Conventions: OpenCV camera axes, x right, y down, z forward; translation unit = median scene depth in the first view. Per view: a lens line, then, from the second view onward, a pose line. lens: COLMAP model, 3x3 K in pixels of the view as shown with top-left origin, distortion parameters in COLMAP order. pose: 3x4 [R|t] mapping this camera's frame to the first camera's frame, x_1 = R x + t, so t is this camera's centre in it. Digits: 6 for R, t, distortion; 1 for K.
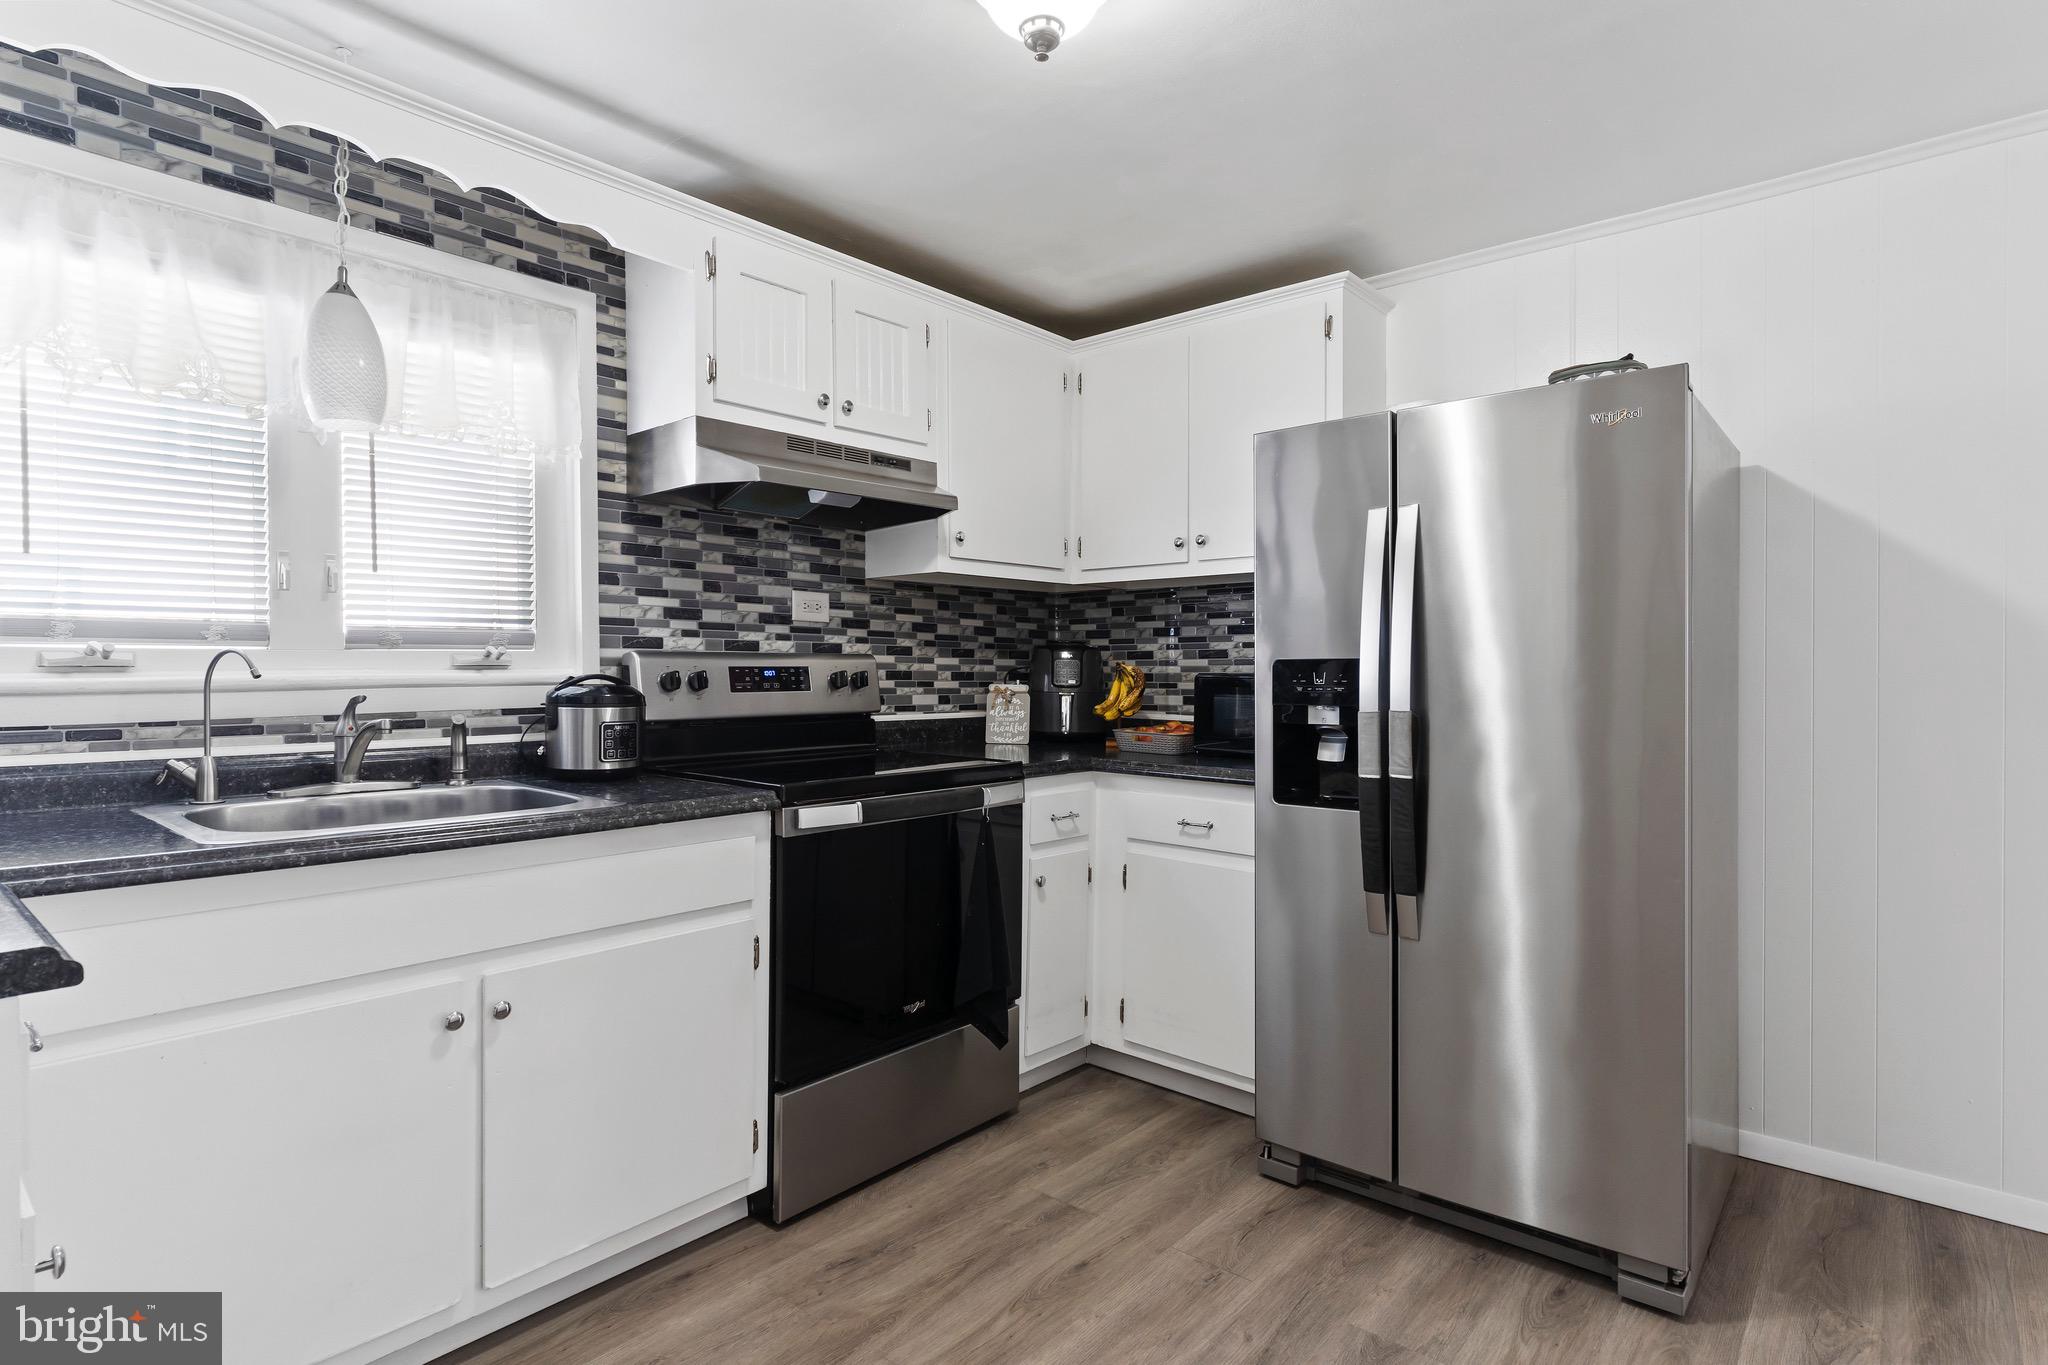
lens RADIAL K [[1057.1, 0, 1027.3], [0, 1057.1, 678.8], [0, 0, 1]] dist [-0.010182, 0.005907]
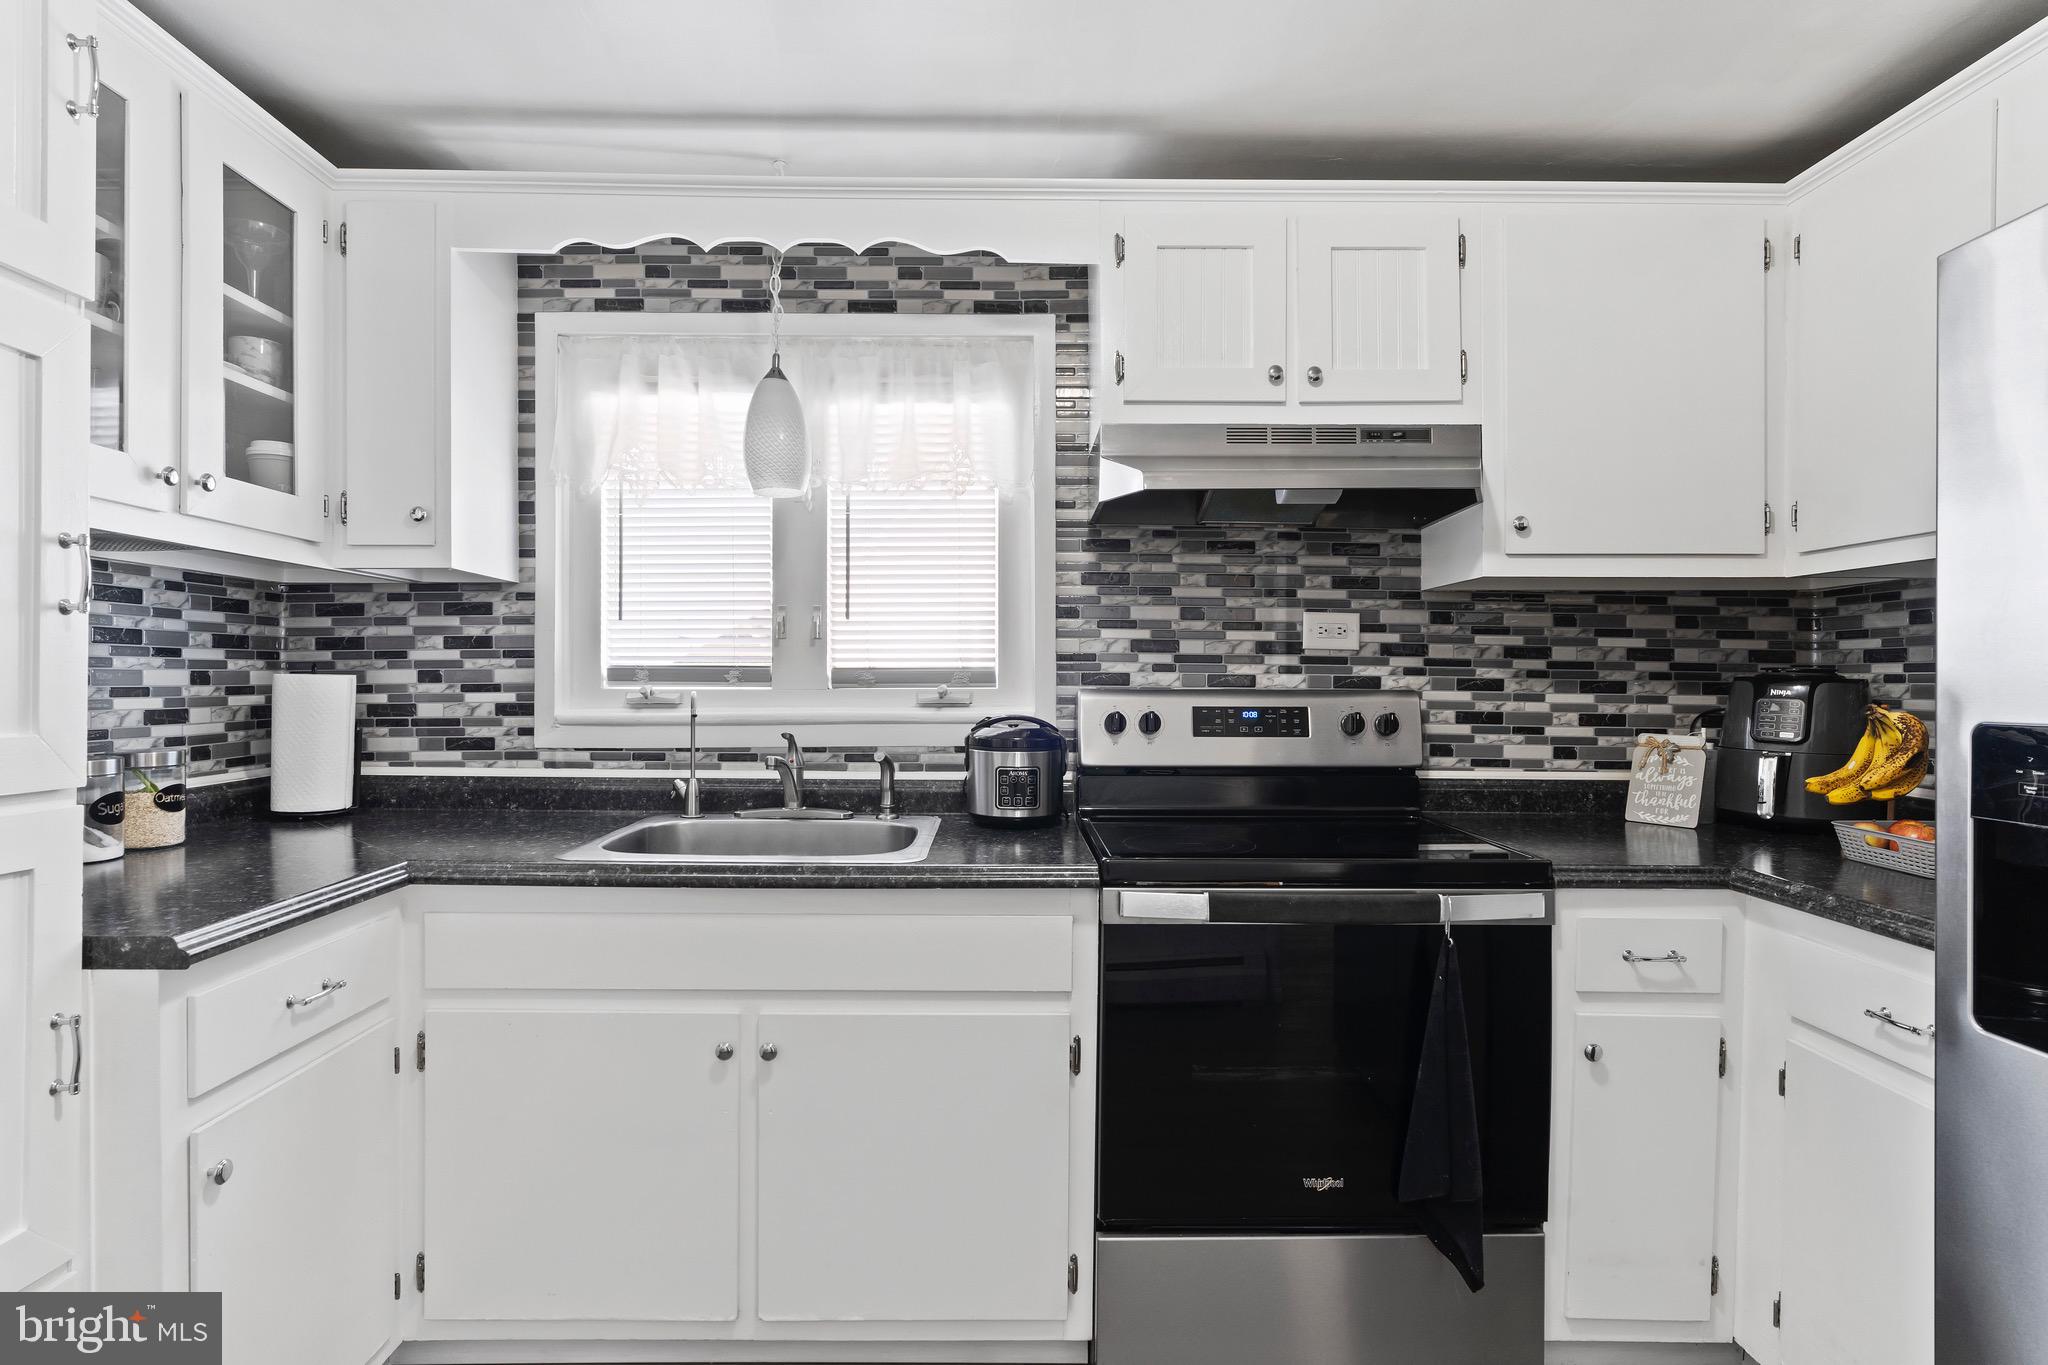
lens RADIAL K [[1057.1, 0, 1014.7], [0, 1057.1, 682.7], [0, 0, 1]] dist [-0.010182, 0.005907]
pose [[0.654666, 0.004551, -0.755905, 0.295844], [-0.011400, 0.999928, -0.003852, -0.028093], [0.755833, 0.011139, 0.654670, 0.355465]]
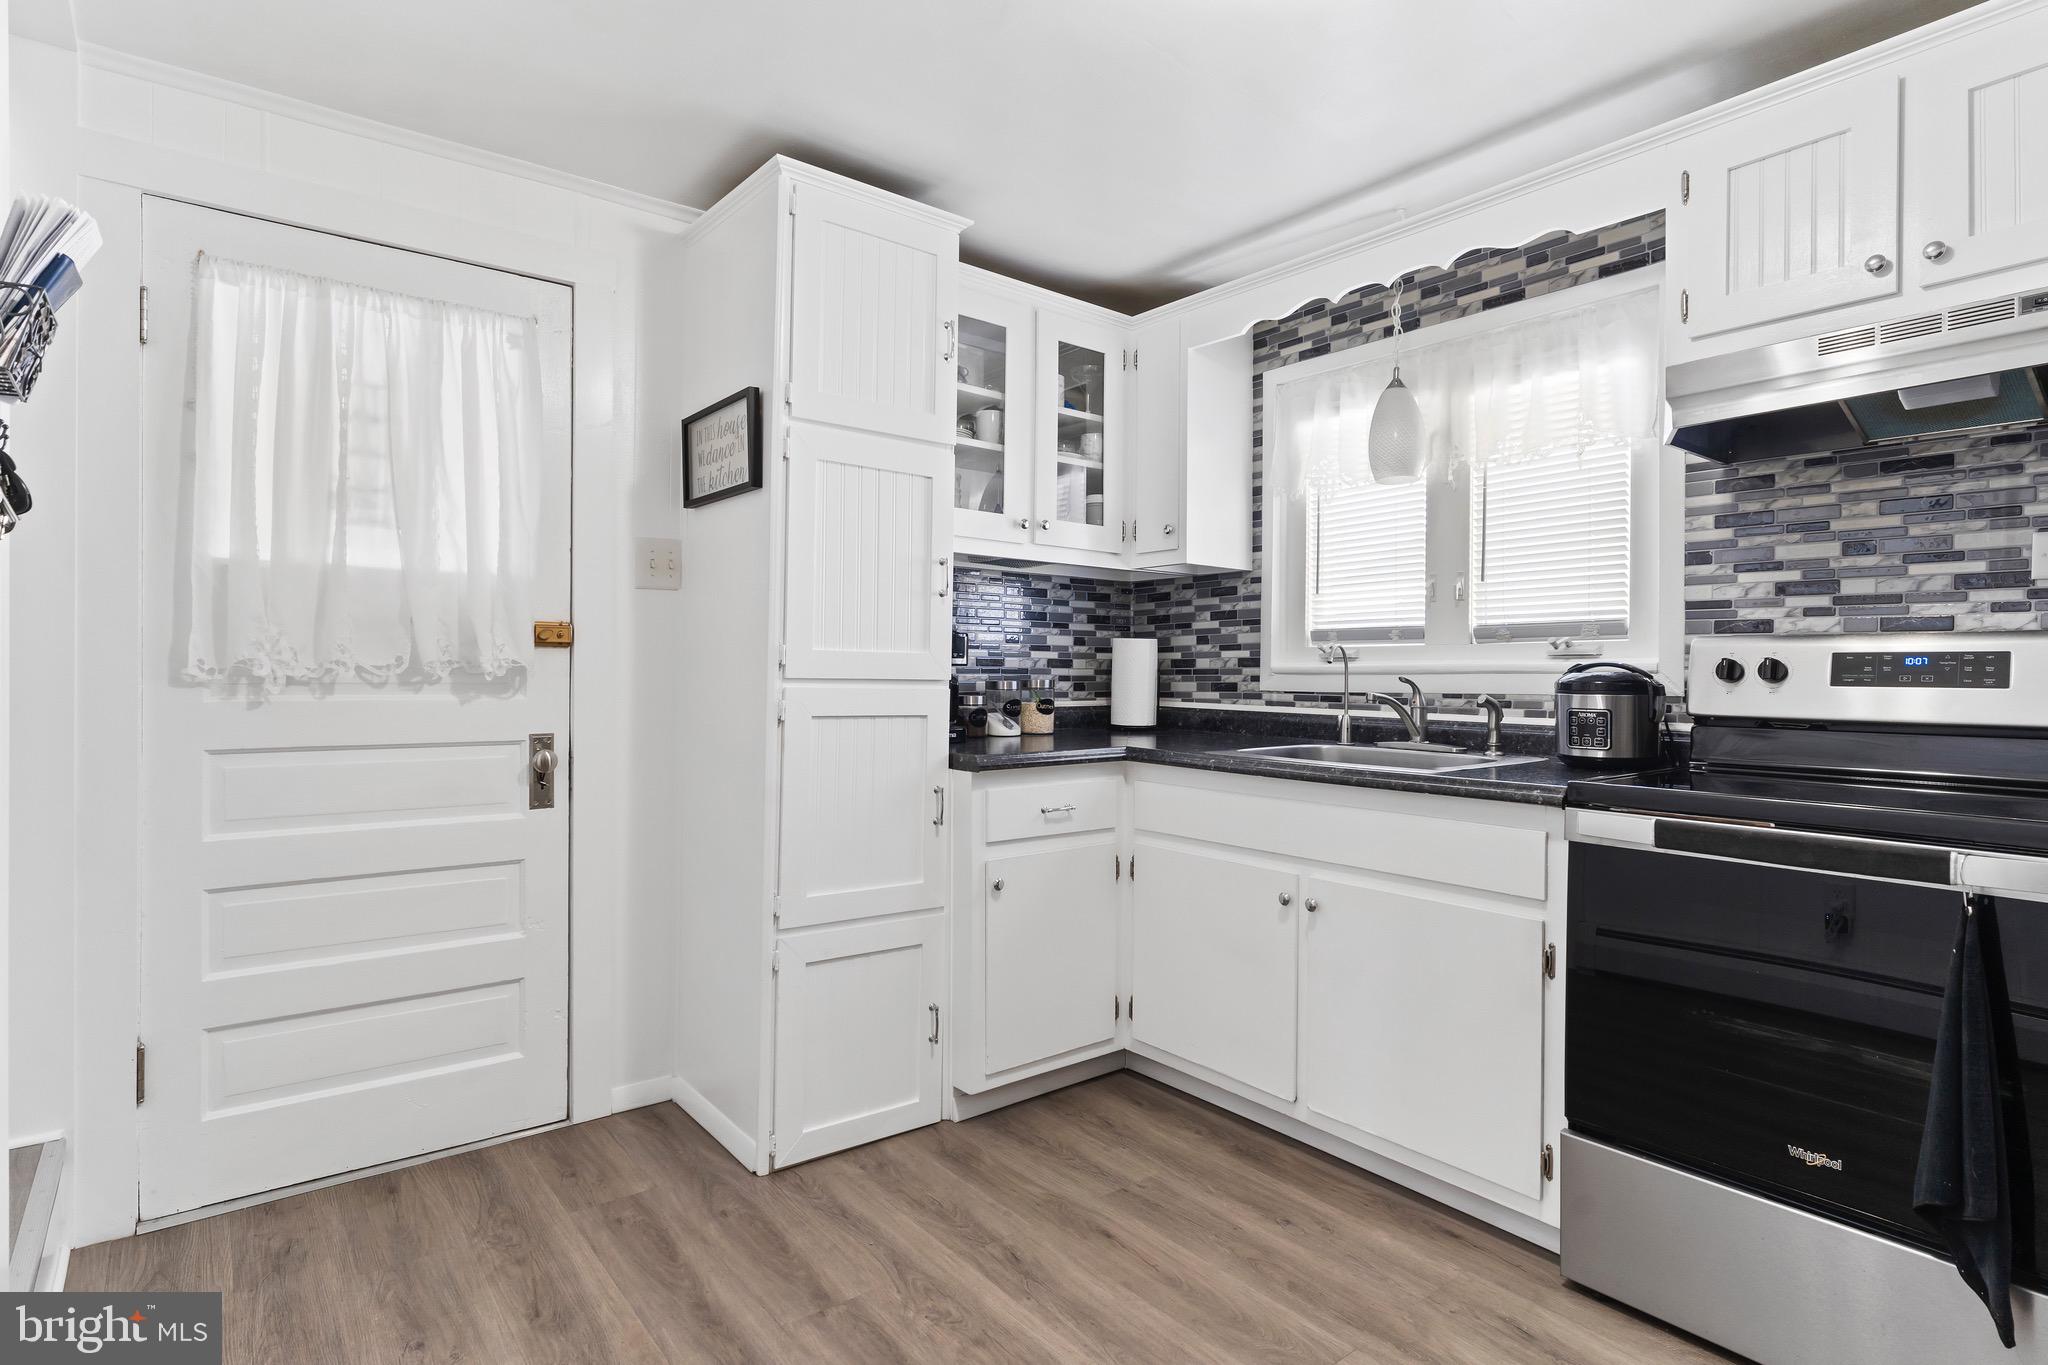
lens RADIAL K [[1057.1, 0, 1017.4], [0, 1057.1, 671.4], [0, 0, 1]] dist [-0.010182, 0.005907]
pose [[-0.207441, -0.004856, -0.978235, 0.633482], [-0.020002, 0.999800, -0.000722, 0.015884], [0.978043, 0.019417, -0.207497, 0.632097]]
